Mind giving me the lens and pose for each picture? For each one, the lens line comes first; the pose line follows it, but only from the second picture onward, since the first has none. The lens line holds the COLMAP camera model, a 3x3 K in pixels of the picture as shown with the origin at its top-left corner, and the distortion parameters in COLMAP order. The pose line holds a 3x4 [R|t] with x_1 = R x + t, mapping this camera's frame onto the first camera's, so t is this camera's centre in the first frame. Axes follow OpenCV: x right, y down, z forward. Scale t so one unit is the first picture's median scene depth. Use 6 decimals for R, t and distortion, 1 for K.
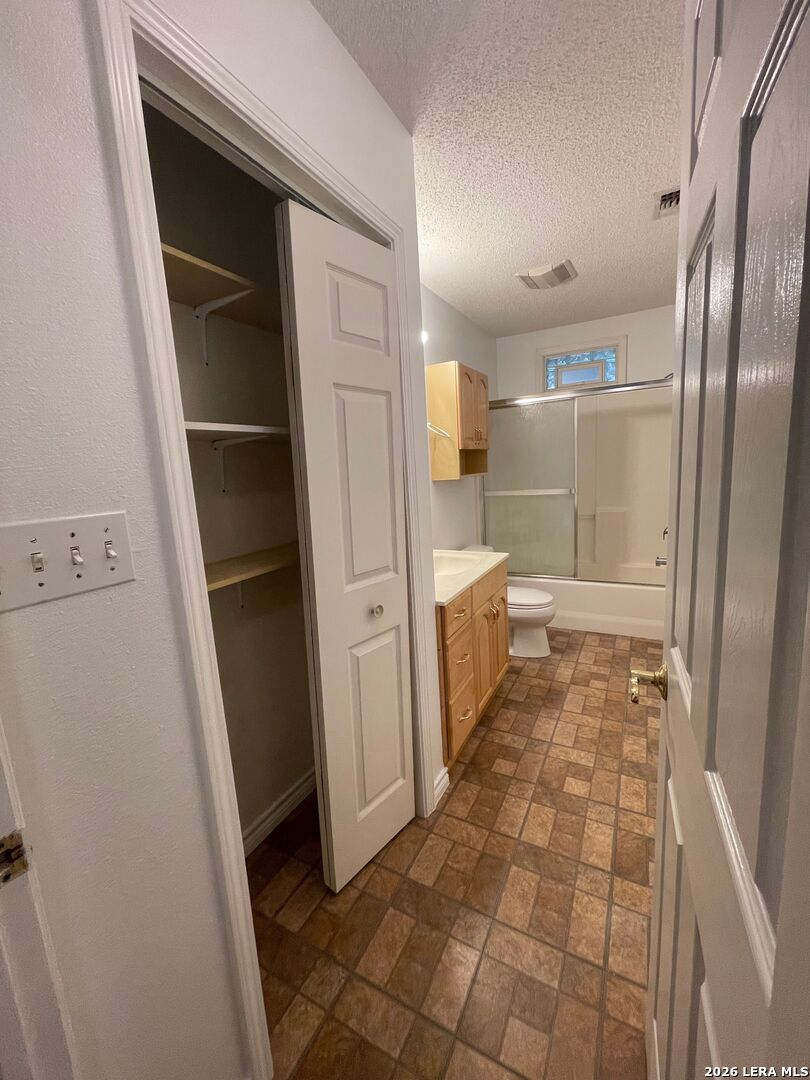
lens RADIAL K [[439.1, 0, 406.0], [0, 439.1, 535.2], [0, 0, 1]] dist [0.011770, -0.000070]
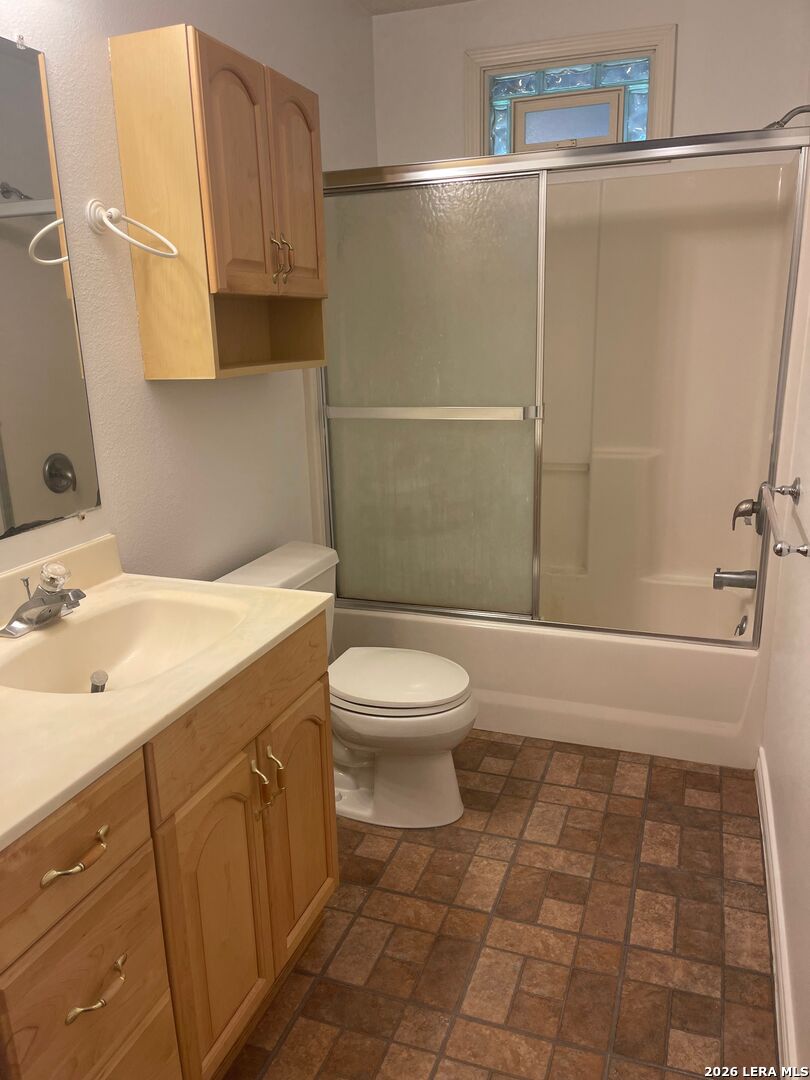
lens RADIAL K [[798.0, 0, 388.2], [0, 798.0, 539.6], [0, 0, 1]] dist [-0.001961, -0.008199]
pose [[0.991963, 0.002404, 0.126503, 0.157374], [-0.015433, 0.994653, 0.102112, -0.057365], [-0.125581, -0.103244, 0.986697, 0.285455]]
